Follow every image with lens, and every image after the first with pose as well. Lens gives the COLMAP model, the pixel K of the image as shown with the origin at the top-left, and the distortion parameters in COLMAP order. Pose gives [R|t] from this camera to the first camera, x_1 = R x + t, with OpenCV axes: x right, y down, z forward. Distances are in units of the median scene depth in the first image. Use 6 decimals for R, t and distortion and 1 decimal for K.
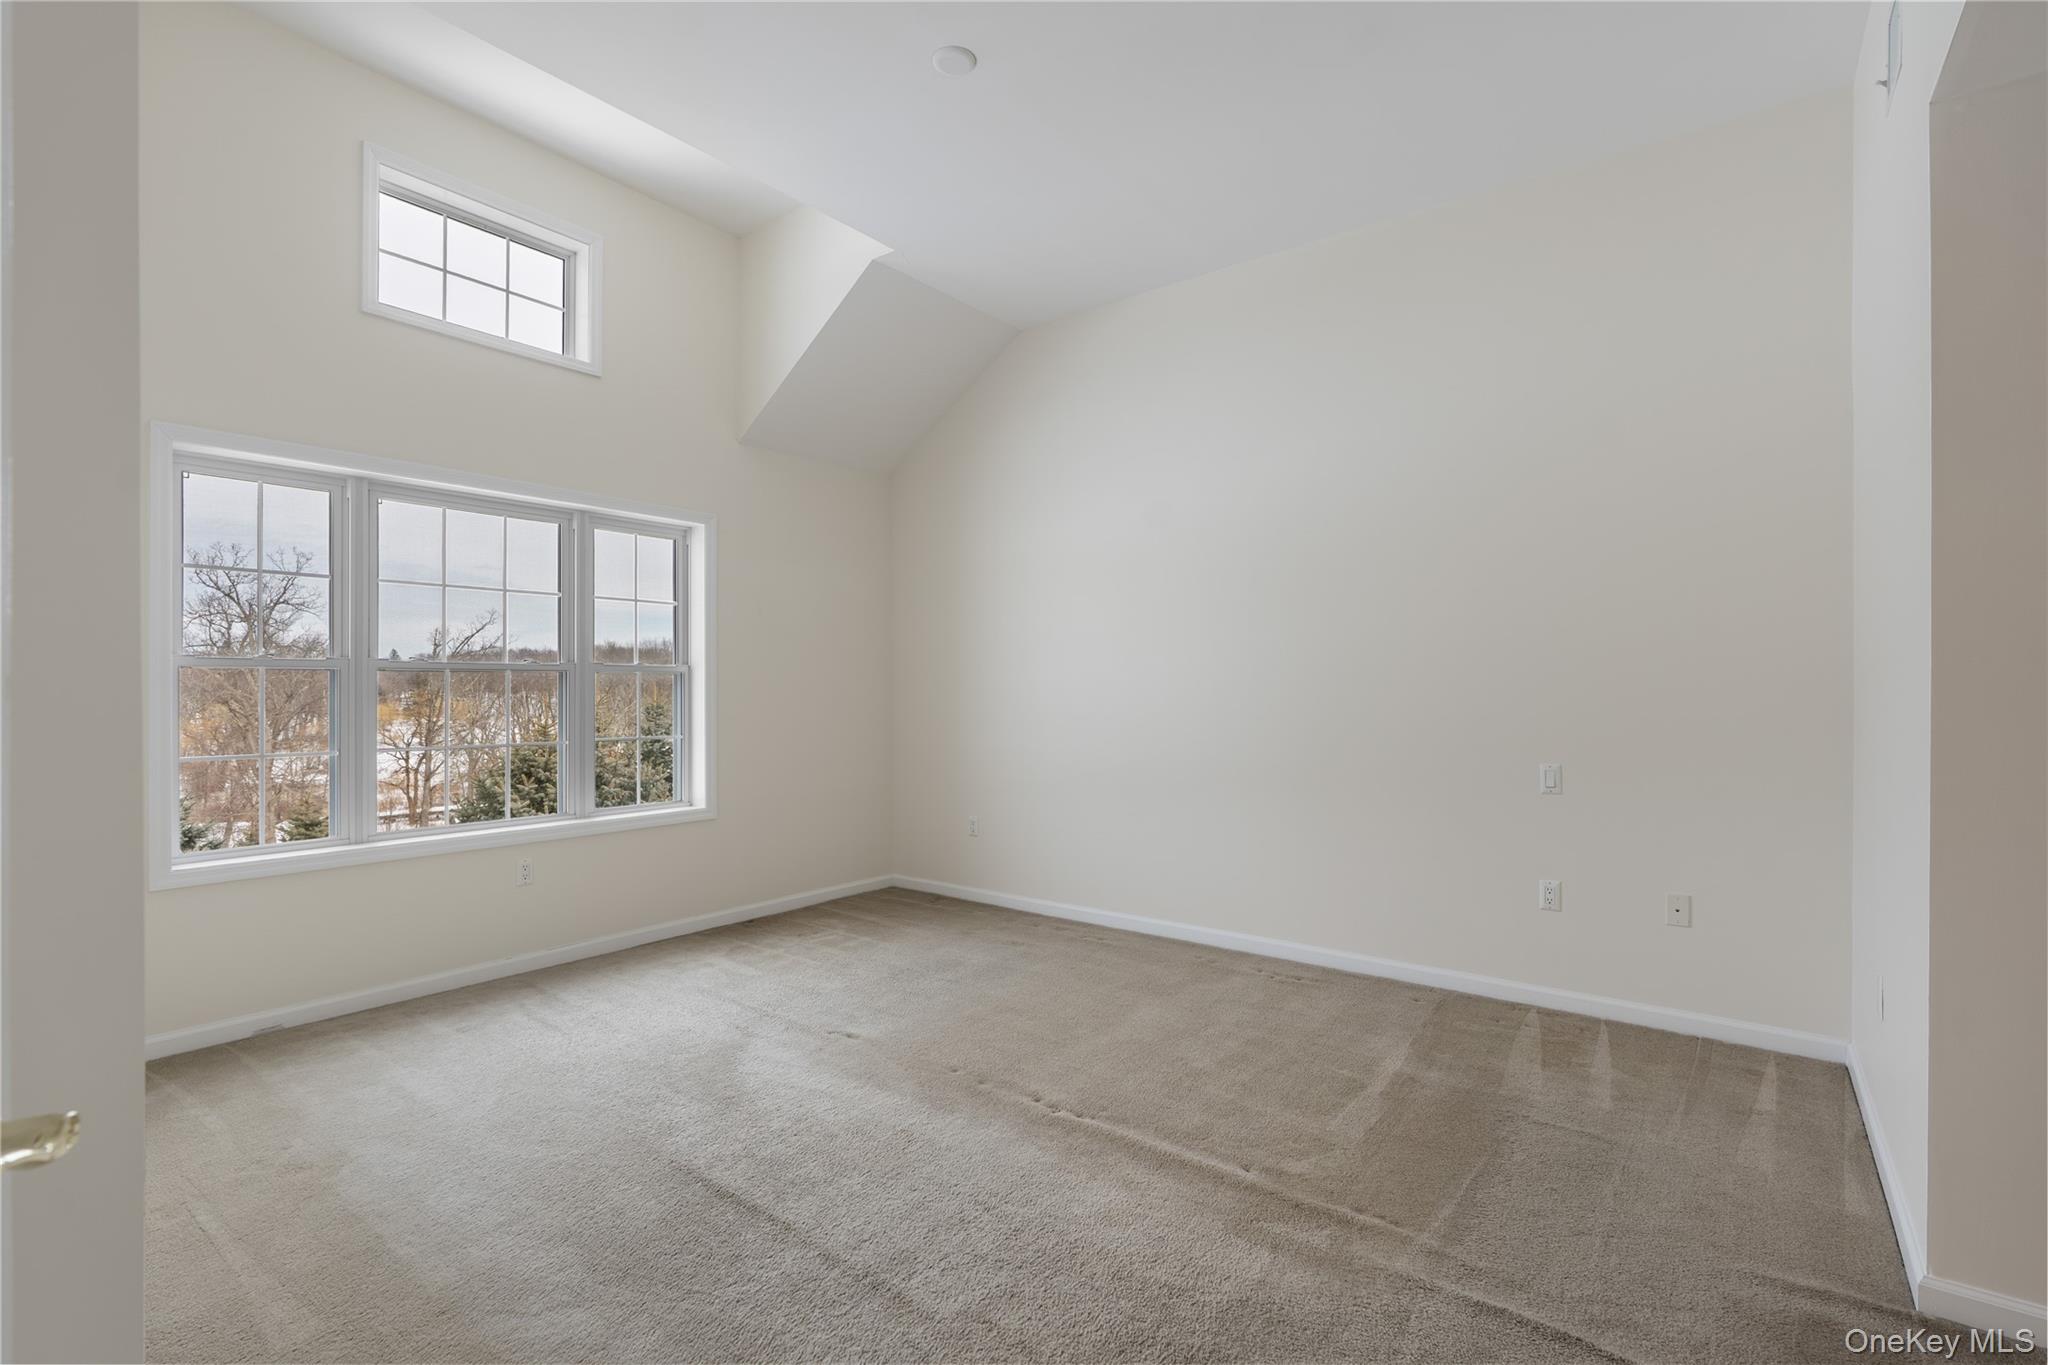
lens RADIAL K [[942.5, 0, 1008.8], [0, 942.5, 684.5], [0, 0, 1]] dist [-0.005373, 0.001509]
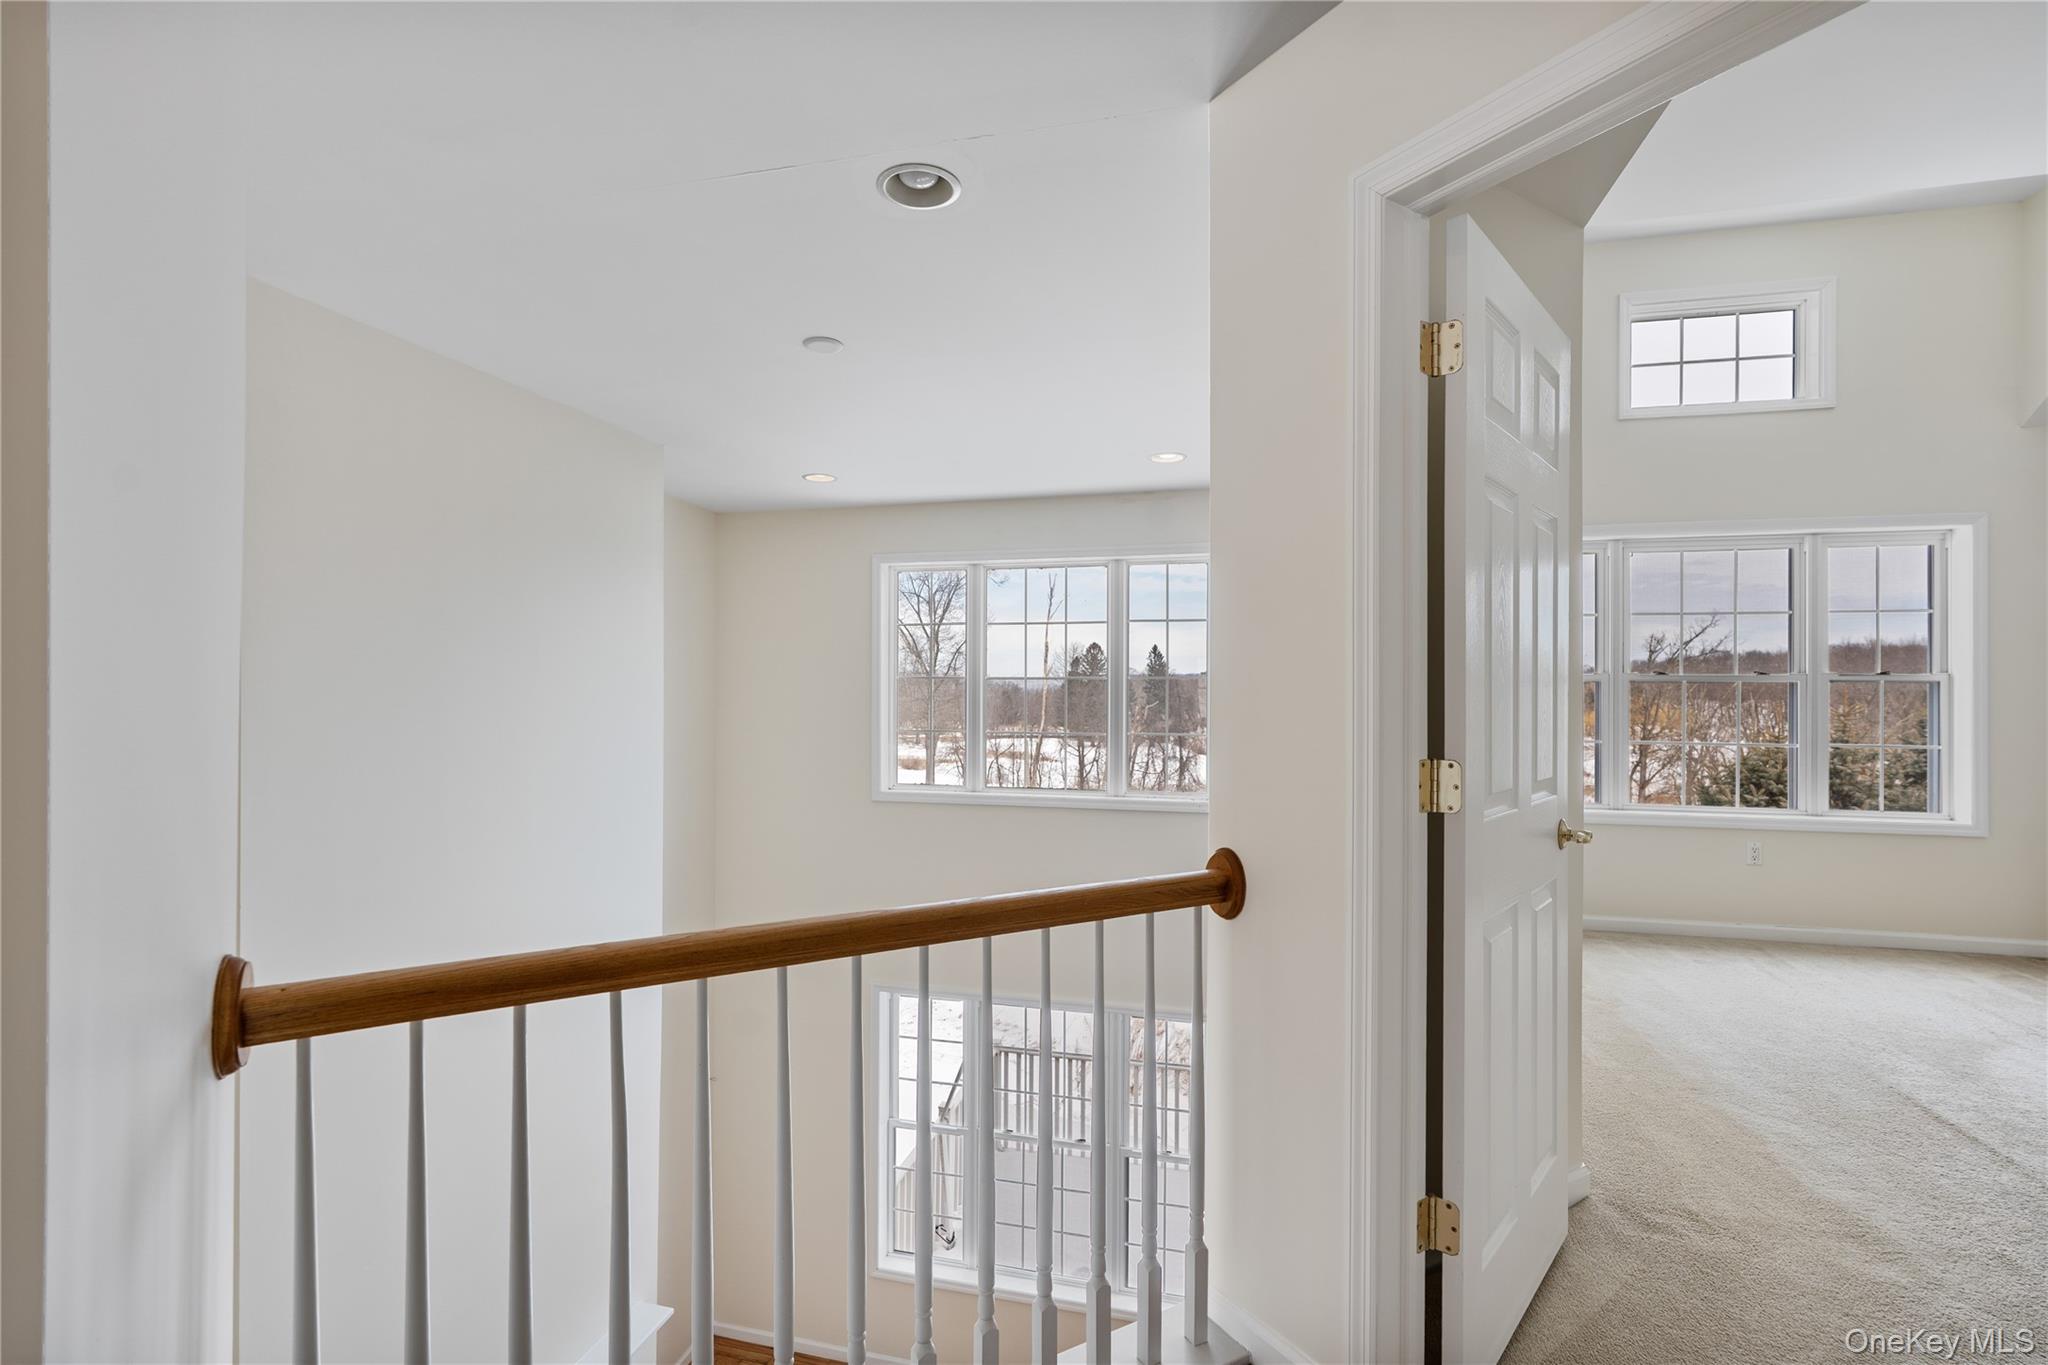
lens RADIAL K [[942.5, 0, 1006.3], [0, 942.5, 691.8], [0, 0, 1]] dist [-0.005373, 0.001509]
pose [[0.411371, 0.001248, -0.911467, 0.134204], [-0.001268, 0.999999, 0.000797, -0.000595], [0.911467, 0.000828, 0.411372, -0.262264]]
